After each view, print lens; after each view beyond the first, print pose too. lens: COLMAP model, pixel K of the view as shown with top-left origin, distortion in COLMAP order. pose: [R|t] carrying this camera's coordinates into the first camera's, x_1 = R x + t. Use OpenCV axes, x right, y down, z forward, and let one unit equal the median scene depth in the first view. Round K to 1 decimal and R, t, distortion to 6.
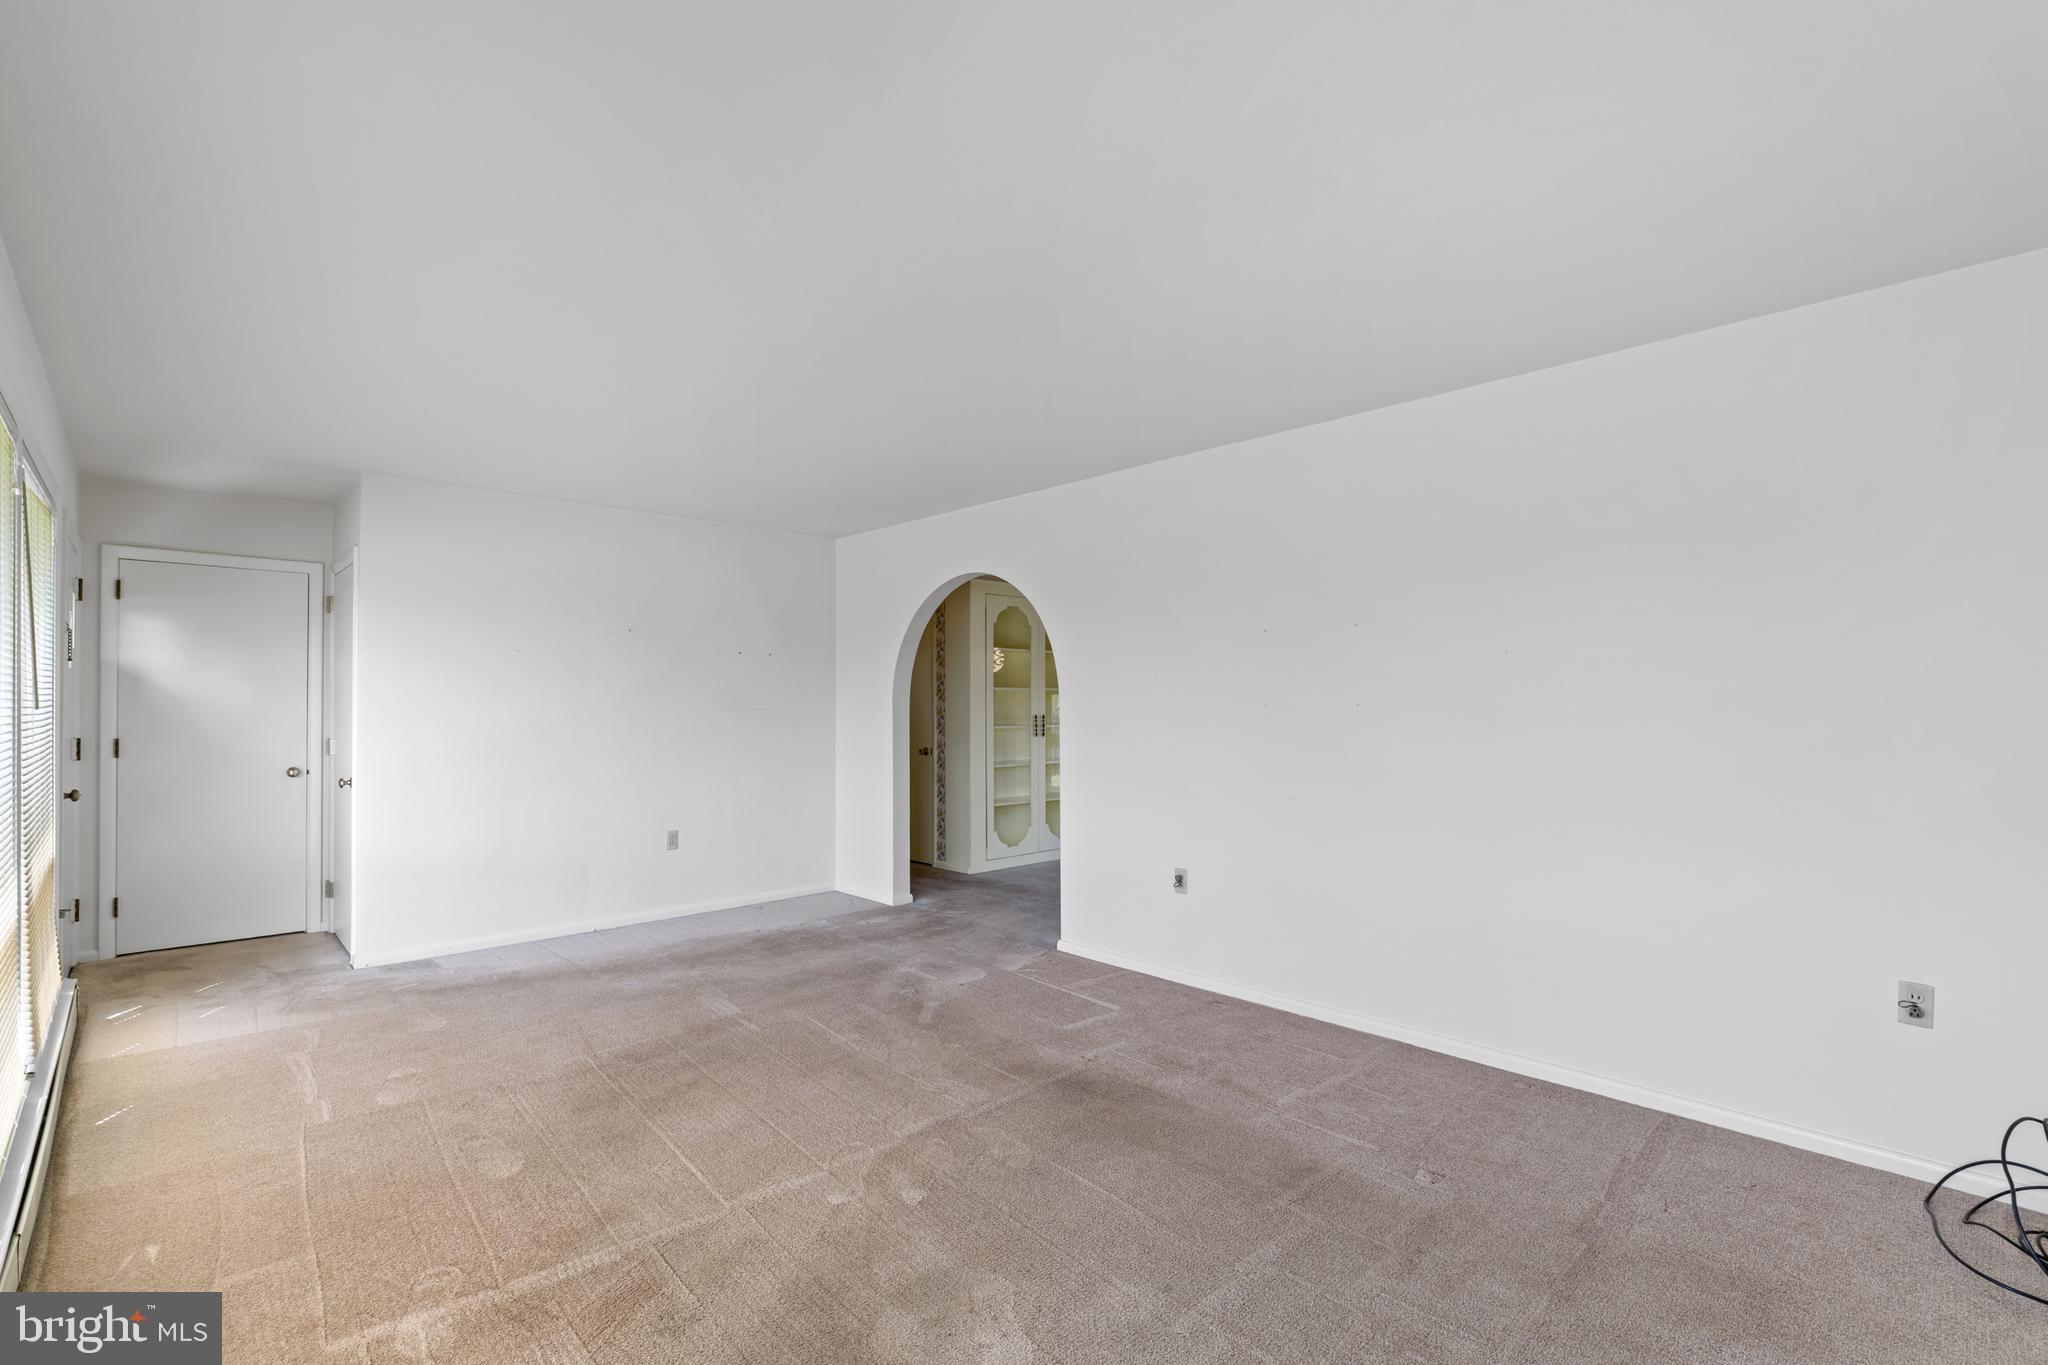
lens RADIAL K [[914.7, 0, 1018.1], [0, 914.7, 691.2], [0, 0, 1]] dist [-0.008473, 0.002697]
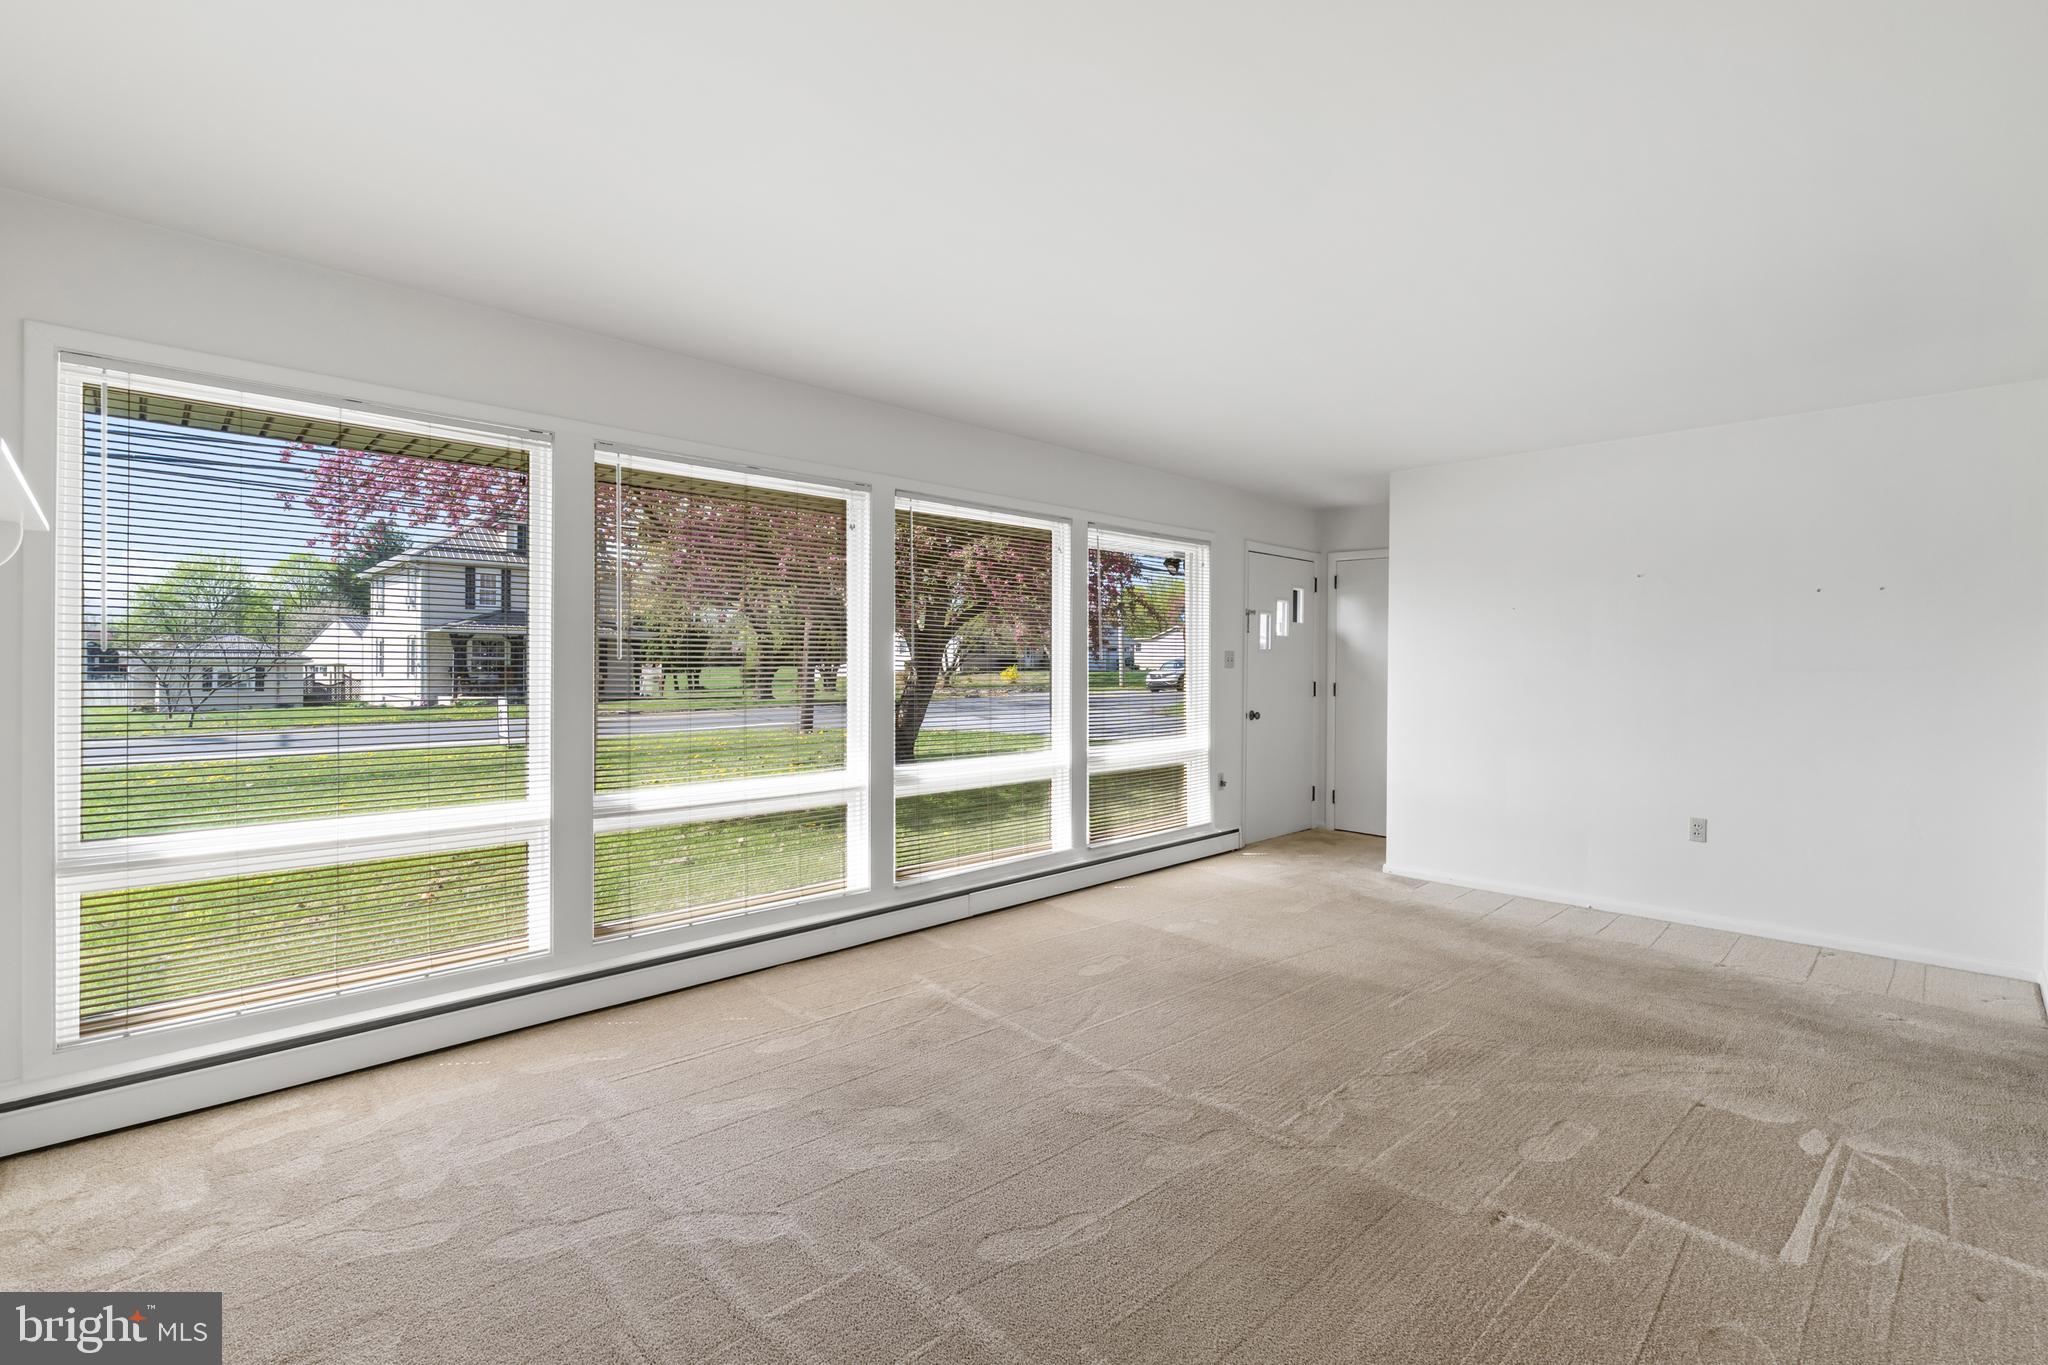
lens RADIAL K [[914.7, 0, 1016.7], [0, 914.7, 673.0], [0, 0, 1]] dist [-0.008473, 0.002697]
pose [[0.014645, 0.011987, -0.999821, 0.581516], [0.009061, 0.999885, 0.012121, 0.014955], [0.999852, -0.009237, 0.014535, 0.557328]]
